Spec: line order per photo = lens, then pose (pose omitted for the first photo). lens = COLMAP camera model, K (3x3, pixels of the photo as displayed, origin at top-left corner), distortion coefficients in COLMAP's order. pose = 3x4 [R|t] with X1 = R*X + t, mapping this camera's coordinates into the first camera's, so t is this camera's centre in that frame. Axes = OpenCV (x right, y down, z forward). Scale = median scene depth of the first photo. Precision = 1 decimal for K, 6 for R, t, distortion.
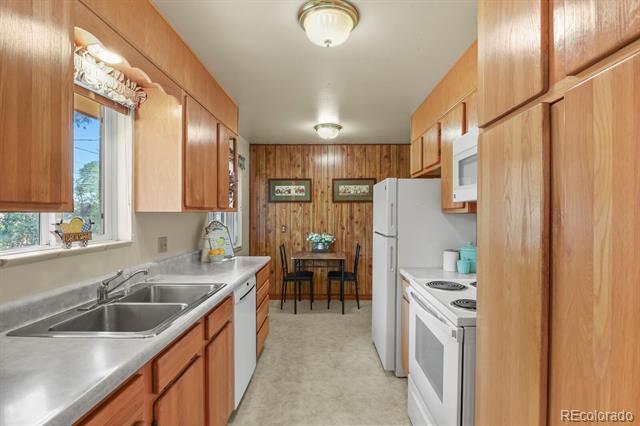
lens RADIAL K [[308.6, 0, 320.0], [0, 308.6, 213.0], [0, 0, 1]] dist [0.000996, -0.012353]
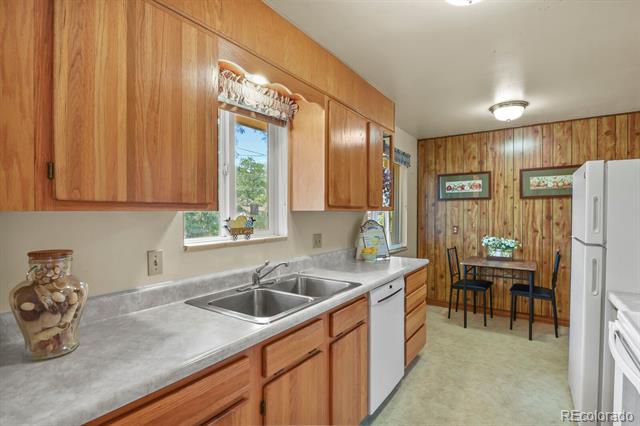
lens RADIAL K [[308.6, 0, 320.0], [0, 308.6, 213.0], [0, 0, 1]] dist [0.000996, -0.012353]
pose [[0.835874, -0.000127, -0.548922, 0.082522], [0.001290, 0.999998, 0.001733, 0.001638], [0.548920, -0.002156, 0.835872, 0.071286]]
